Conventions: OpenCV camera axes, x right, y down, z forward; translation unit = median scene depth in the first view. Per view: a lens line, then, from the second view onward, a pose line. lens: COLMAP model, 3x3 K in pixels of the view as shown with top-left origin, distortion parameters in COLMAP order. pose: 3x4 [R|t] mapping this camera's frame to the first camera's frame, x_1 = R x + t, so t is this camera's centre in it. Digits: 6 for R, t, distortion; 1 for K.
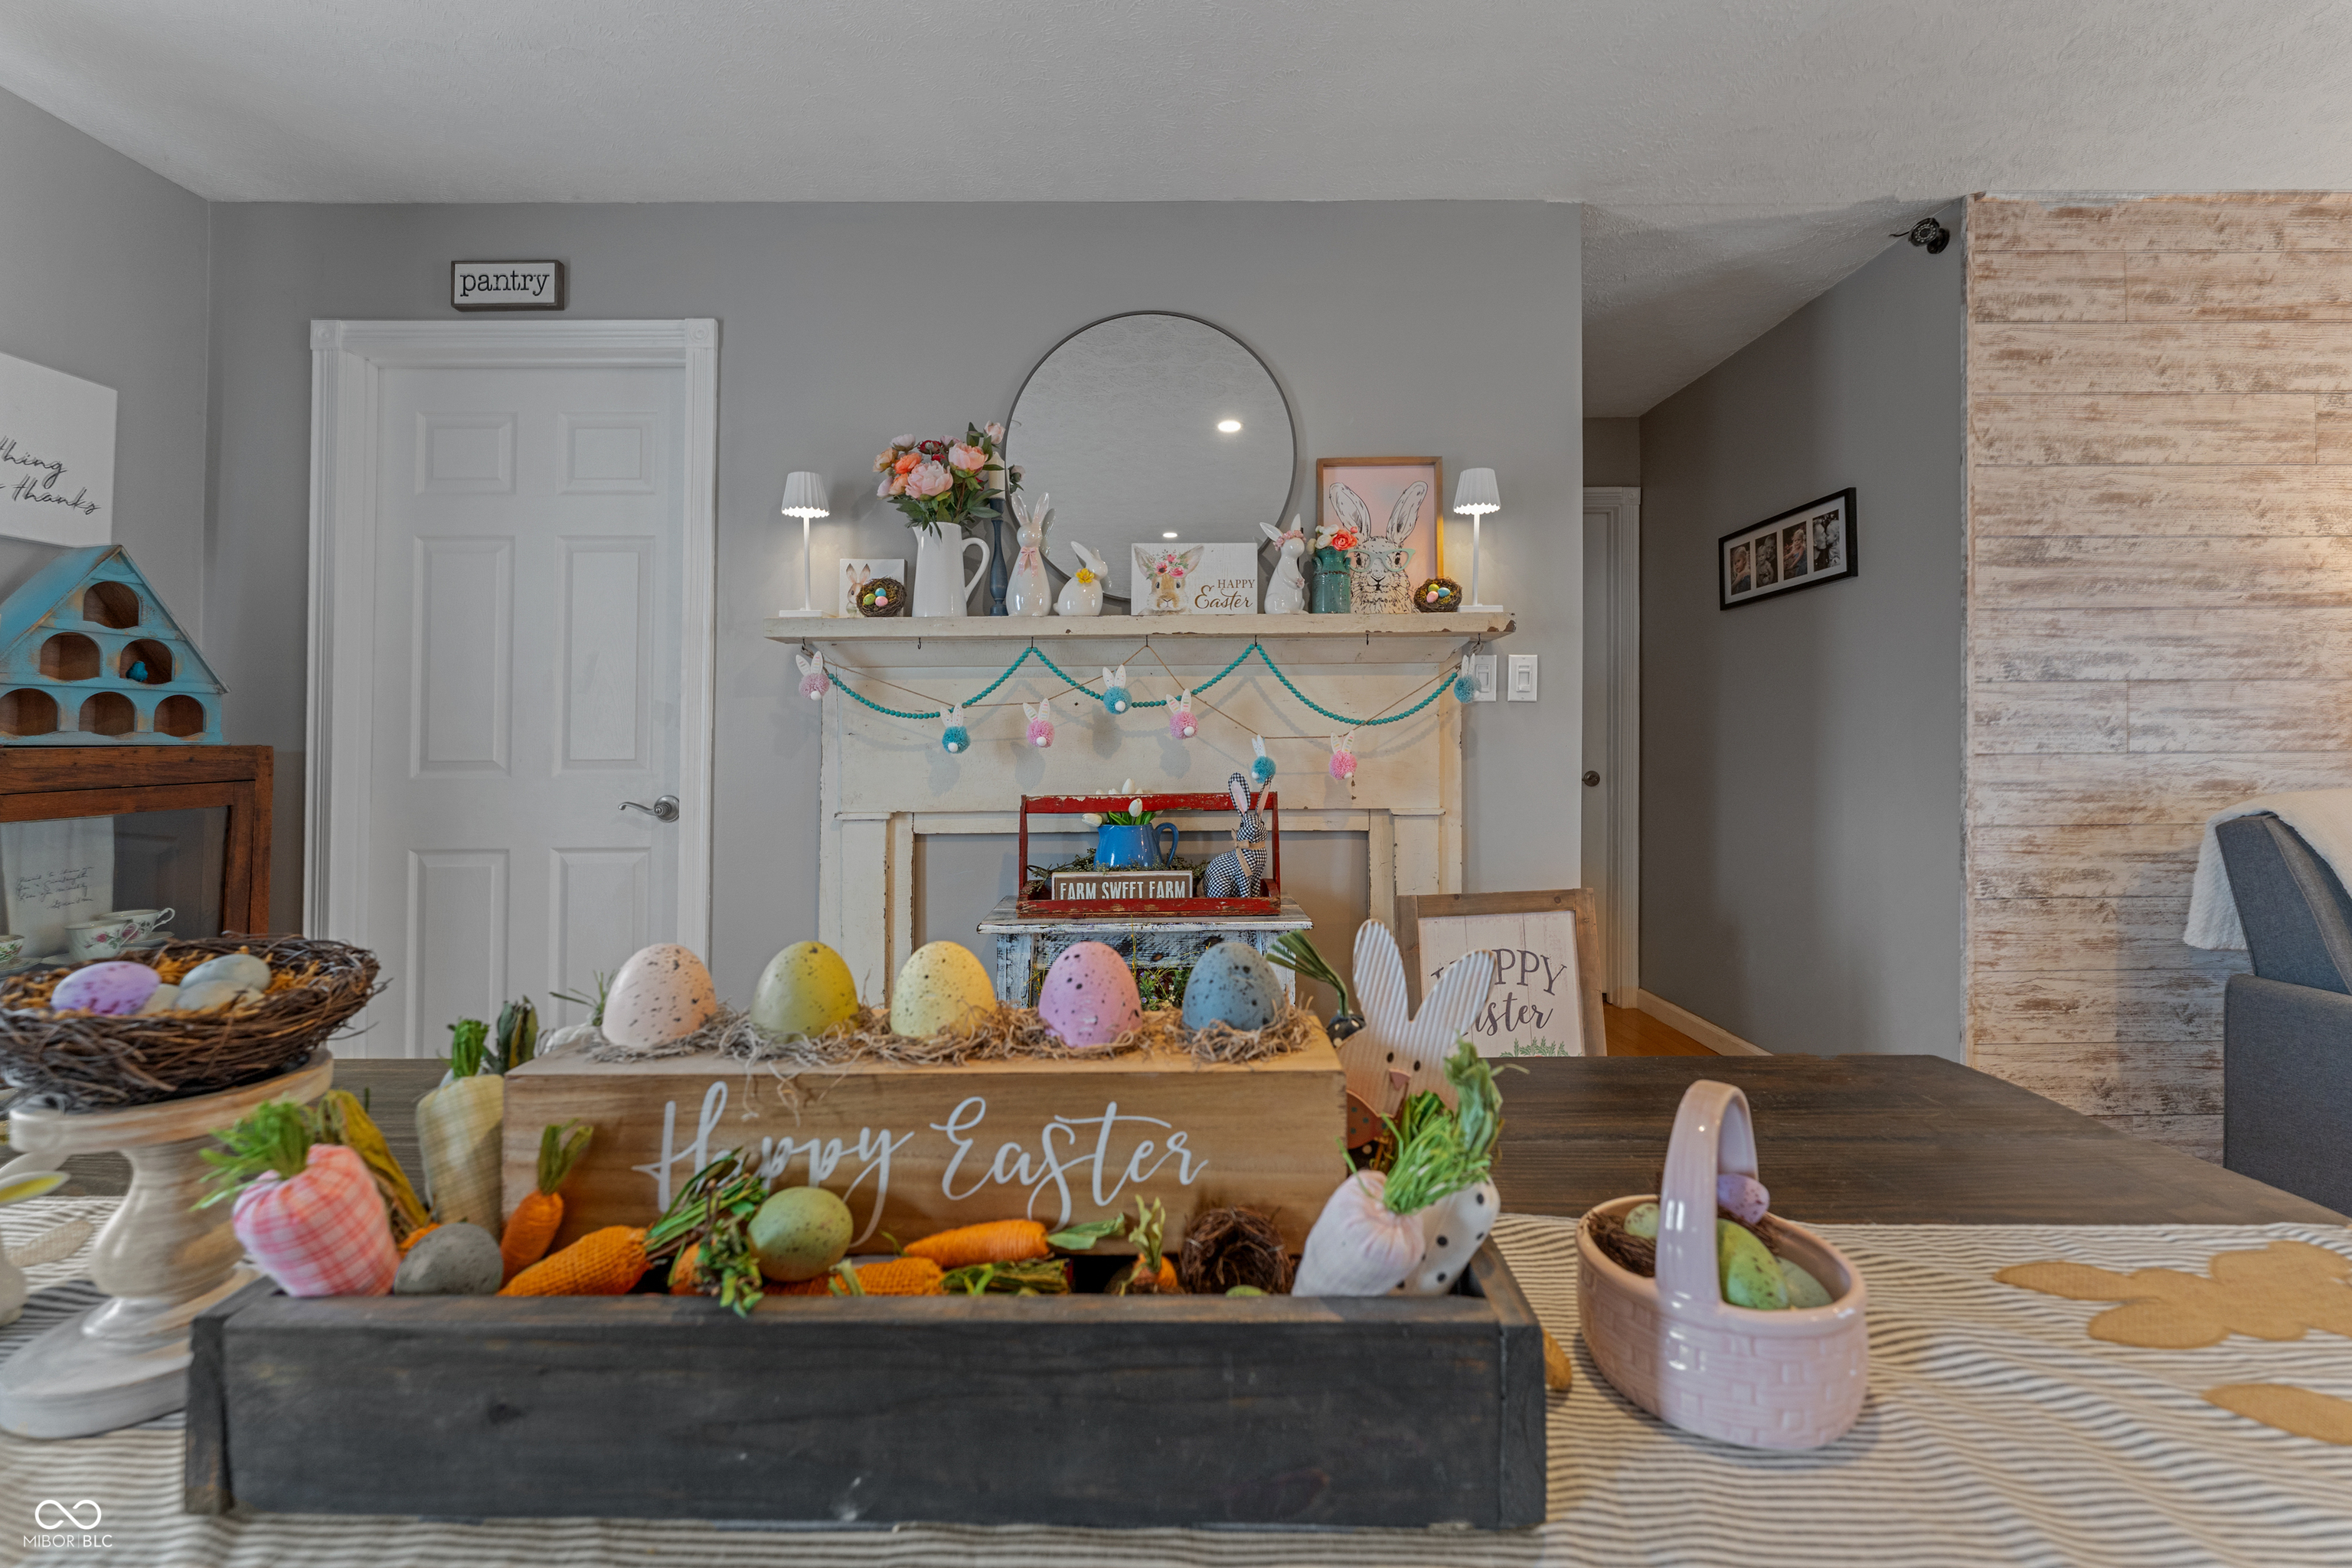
lens RADIAL K [[936.7, 0, 1163.3], [0, 936.7, 782.6], [0, 0, 1]] dist [-0.001905, -0.000464]
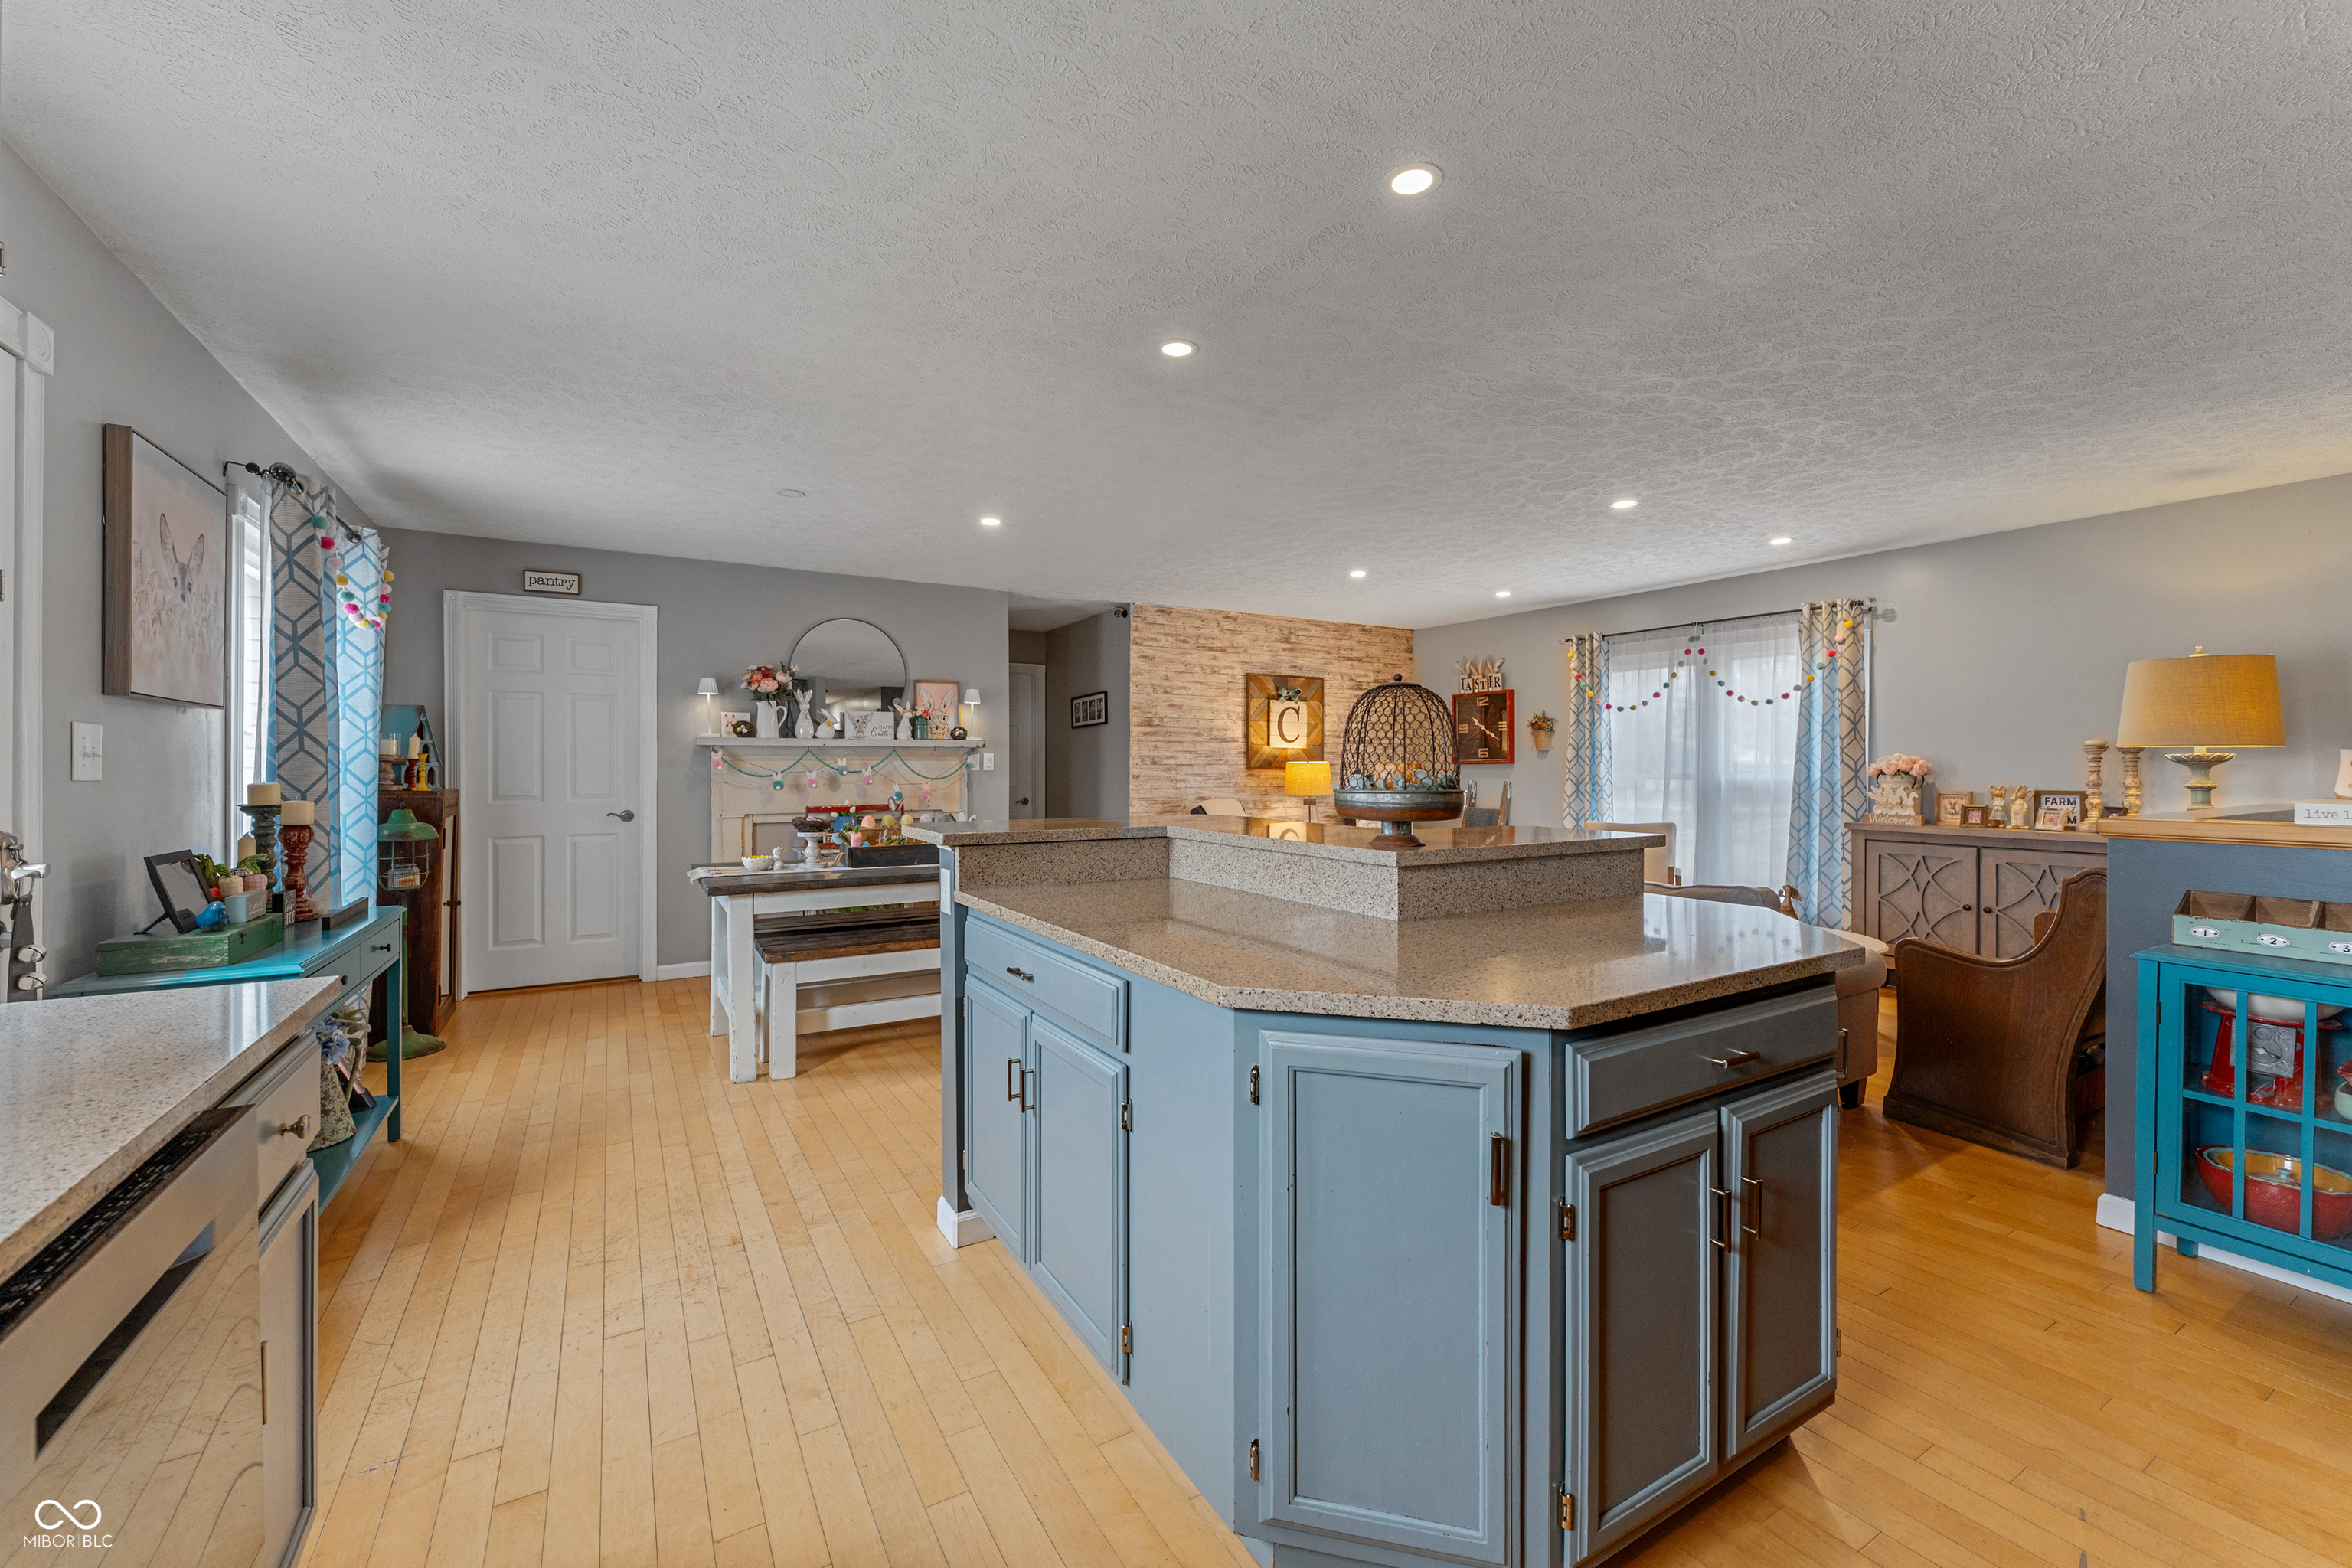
lens RADIAL K [[936.7, 0, 1163.3], [0, 936.7, 782.6], [0, 0, 1]] dist [-0.001905, -0.000464]
pose [[0.872285, -0.001970, 0.488993, -0.531650], [0.013633, 0.999701, -0.020291, 0.013395], [-0.488807, 0.024366, 0.872052, -1.699960]]
